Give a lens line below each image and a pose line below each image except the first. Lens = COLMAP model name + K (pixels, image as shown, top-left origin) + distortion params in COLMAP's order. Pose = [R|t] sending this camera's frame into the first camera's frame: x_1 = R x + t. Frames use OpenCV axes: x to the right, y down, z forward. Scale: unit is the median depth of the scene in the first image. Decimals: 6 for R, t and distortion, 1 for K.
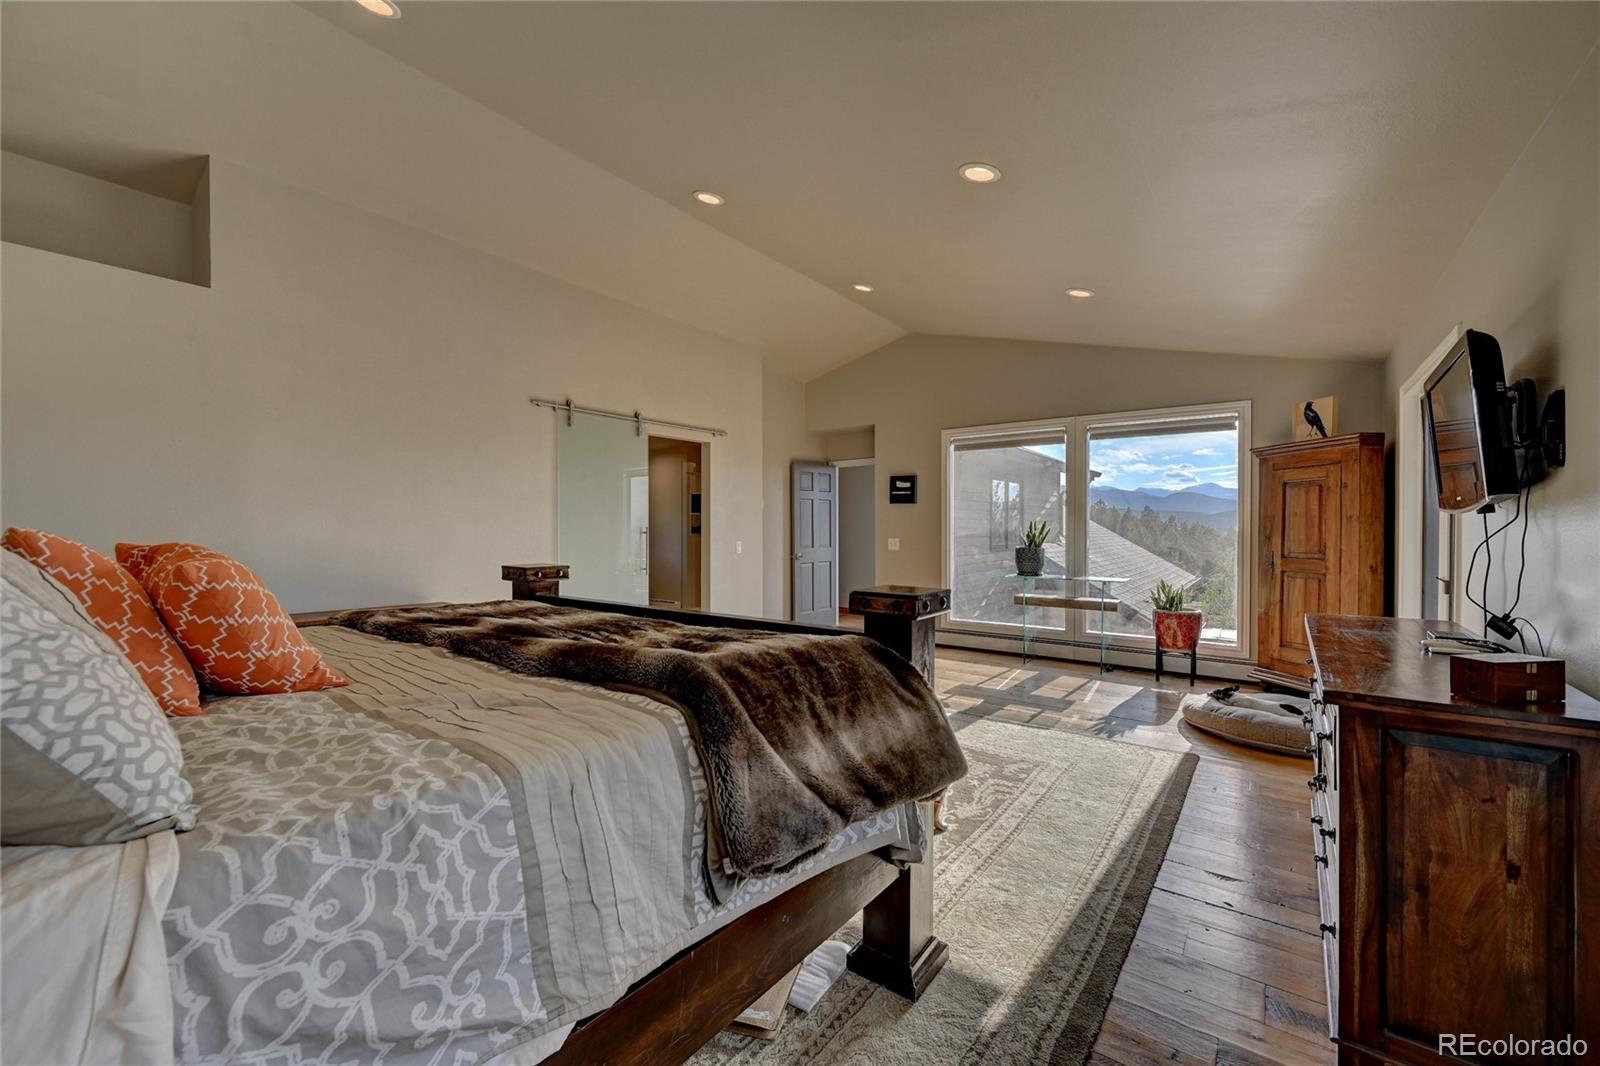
lens RADIAL K [[631.9, 0, 787.4], [0, 631.9, 534.9], [0, 0, 1]] dist [-0.000231, 0.000151]
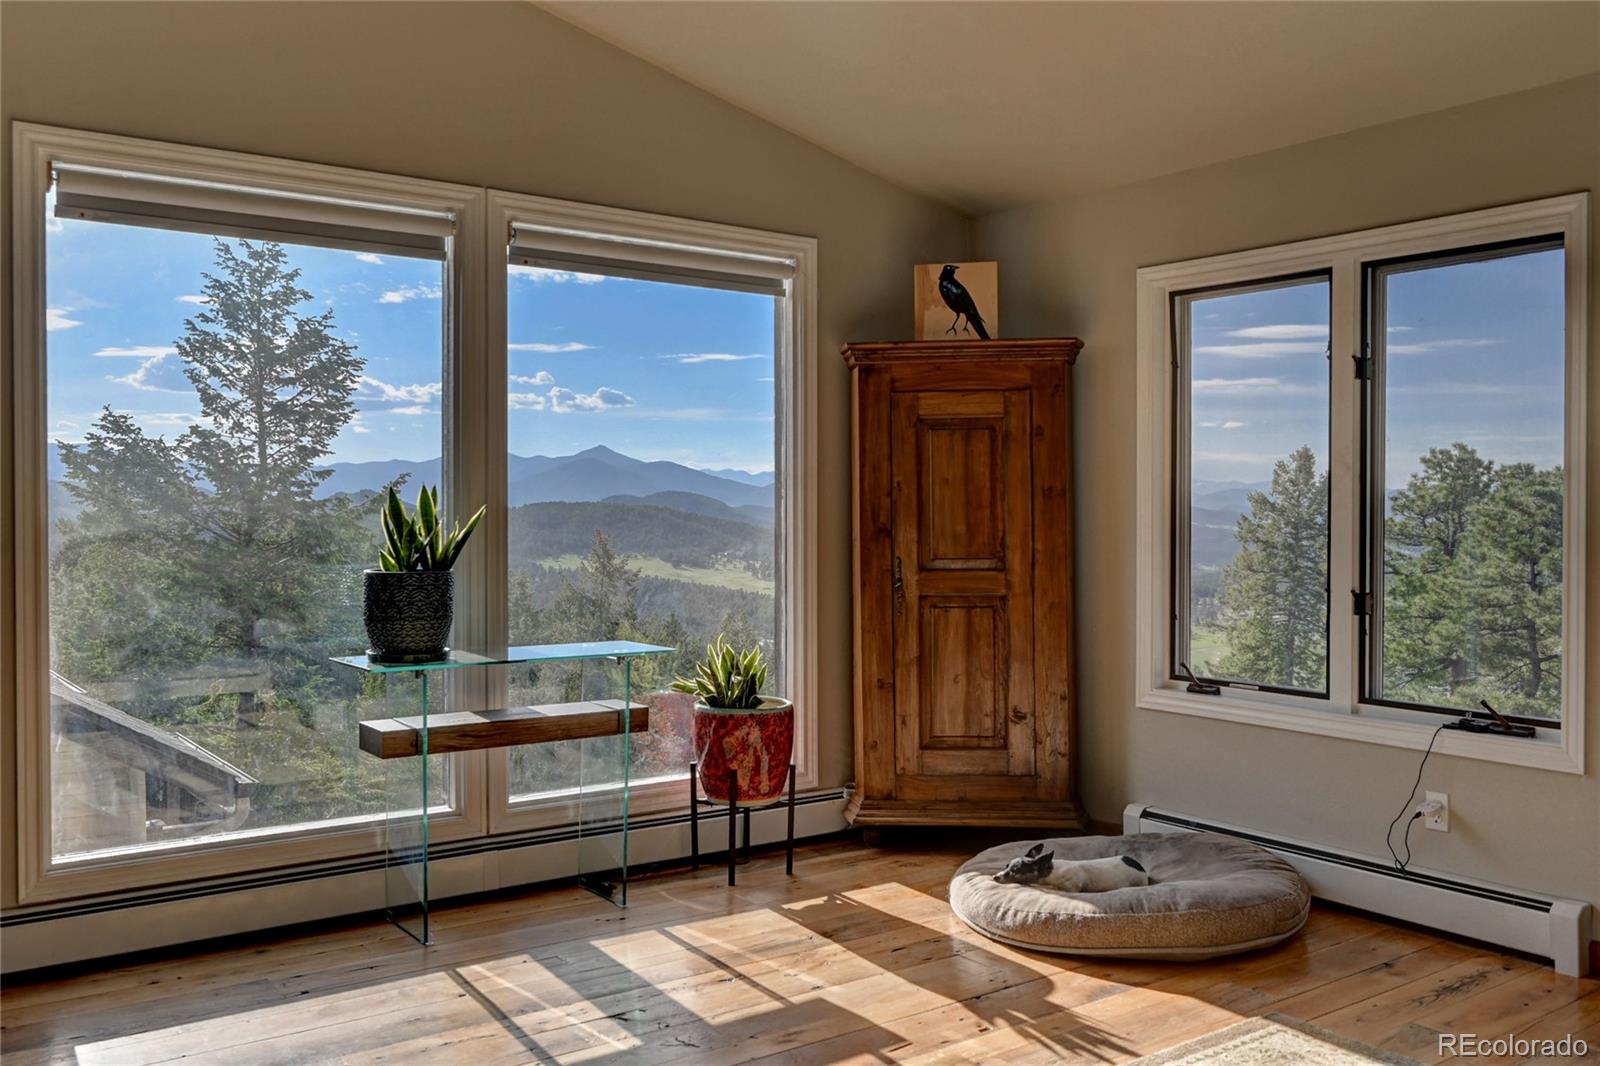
lens RADIAL K [[1370.2, 0, 794.9], [0, 1370.2, 535.3], [0, 0, 1]] dist [-0.016486, -0.009275]
pose [[0.276828, -0.015791, 0.960790, -0.289228], [0.012135, 0.999843, 0.012937, -0.006403], [-0.960843, 0.008078, 0.276976, 0.821040]]
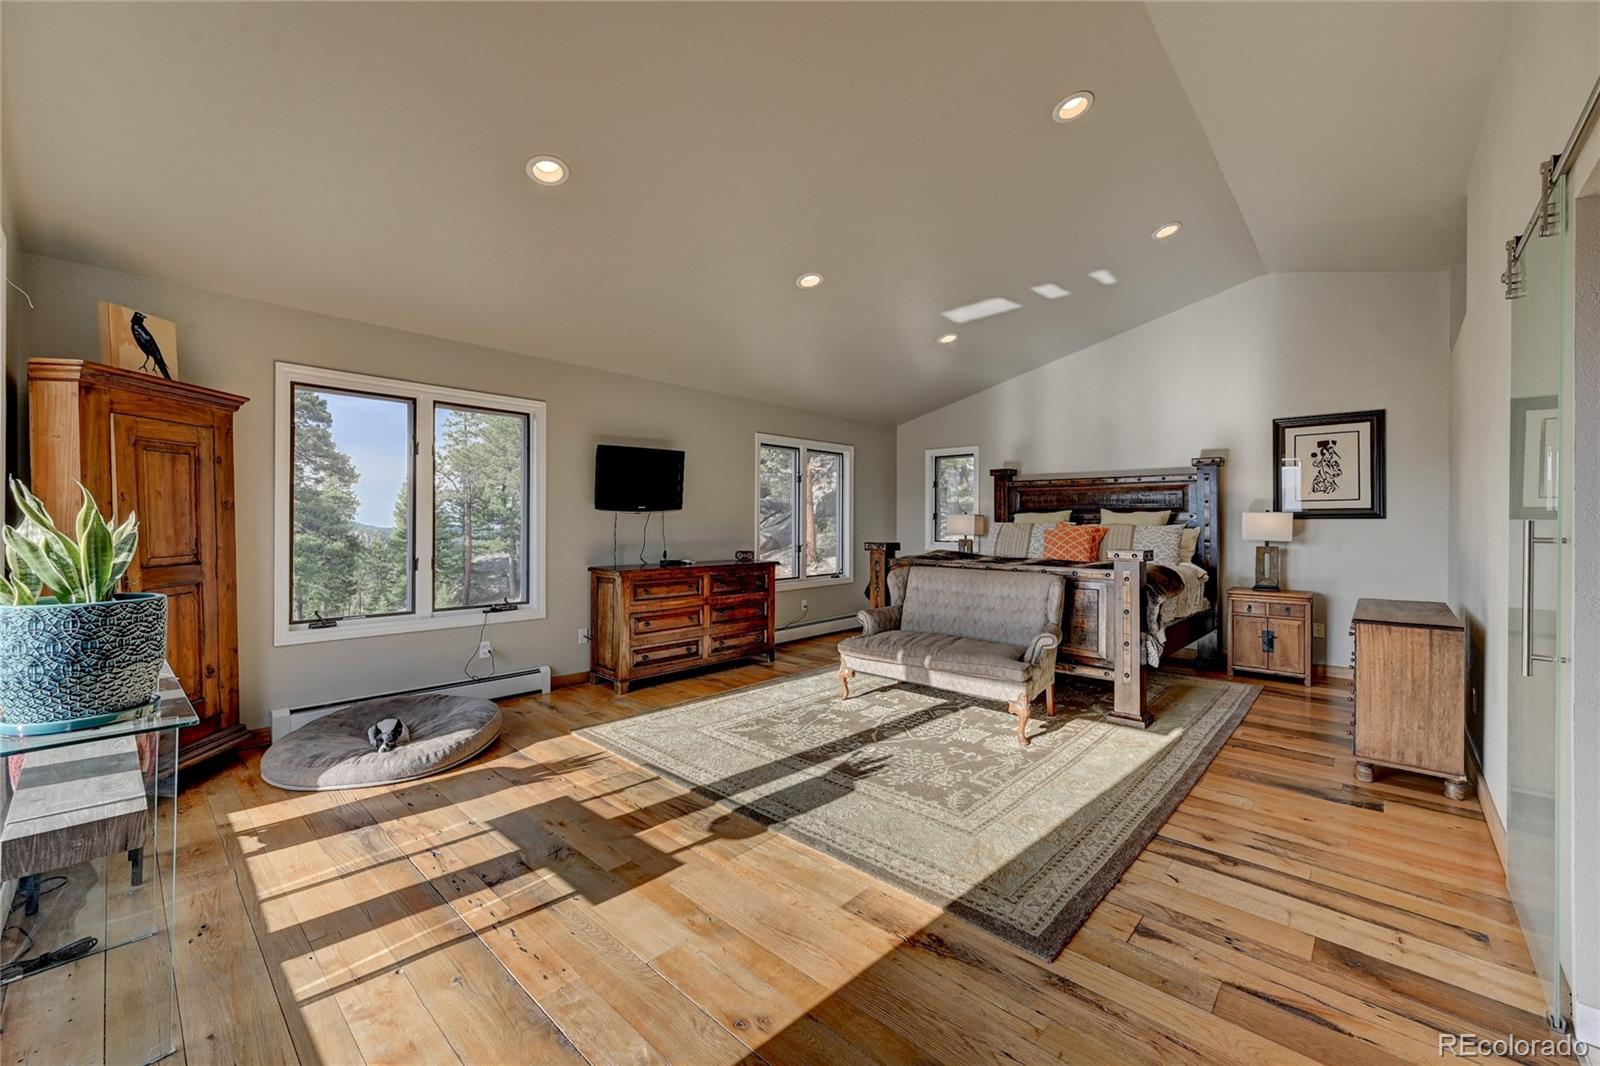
lens RADIAL K [[631.9, 0, 802.9], [0, 631.9, 524.1], [0, 0, 1]] dist [-0.000231, 0.000151]
pose [[-0.997130, -0.004094, 0.075598, 0.131783], [-0.002912, 0.999872, 0.015745, -0.016043], [-0.075653, 0.015479, -0.997014, 1.585520]]
